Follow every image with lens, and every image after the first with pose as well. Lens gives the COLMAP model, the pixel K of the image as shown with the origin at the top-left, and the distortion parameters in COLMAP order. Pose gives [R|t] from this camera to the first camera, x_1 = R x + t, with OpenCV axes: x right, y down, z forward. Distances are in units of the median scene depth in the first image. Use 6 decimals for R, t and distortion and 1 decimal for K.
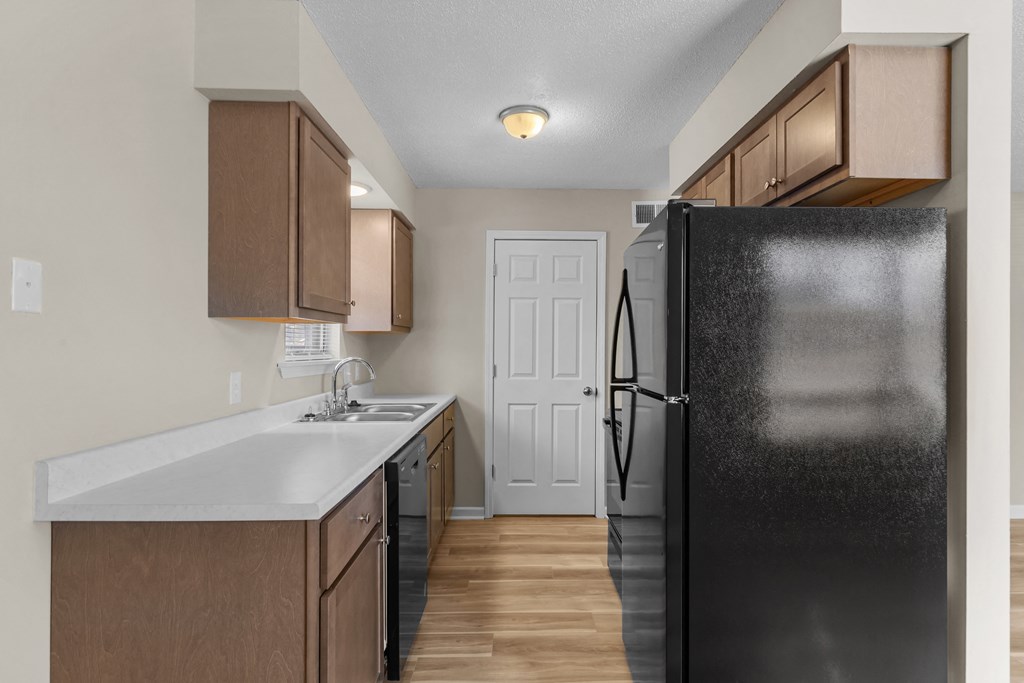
lens RADIAL K [[517.7, 0, 521.8], [0, 517.7, 352.3], [0, 0, 1]] dist [0.001767, -0.000503]
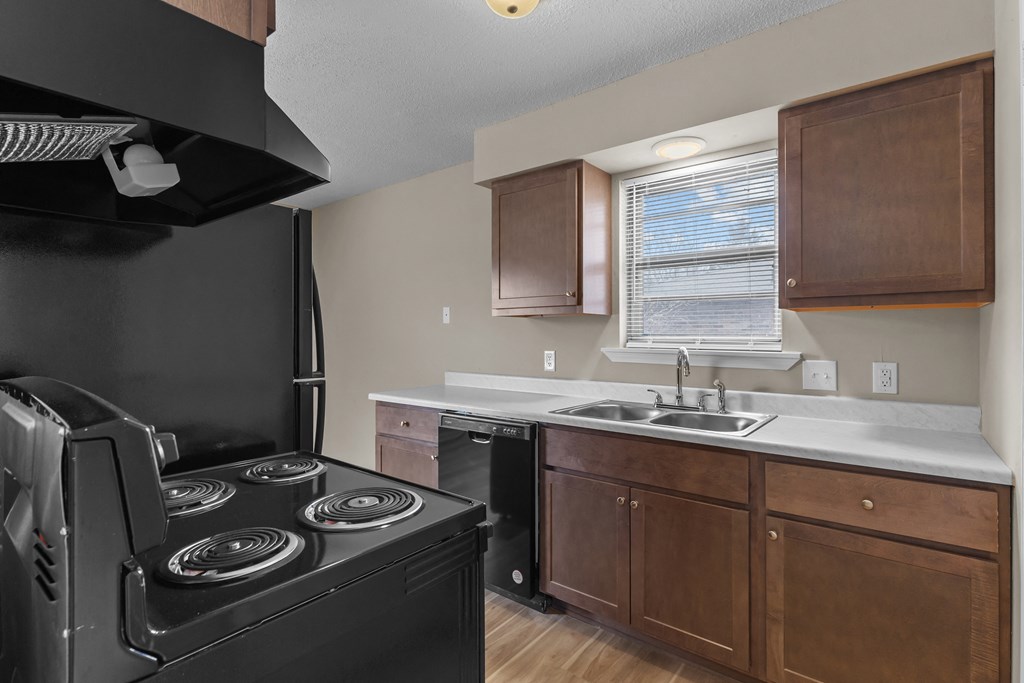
lens RADIAL K [[495.7, 0, 512.0], [0, 495.7, 341.5], [0, 0, 1]] dist [-0.004894, -0.000453]
pose [[-0.633671, -0.005197, -0.773585, 0.677016], [-0.013433, 0.999901, 0.004286, 0.005660], [0.773486, 0.013107, -0.633678, 1.943363]]
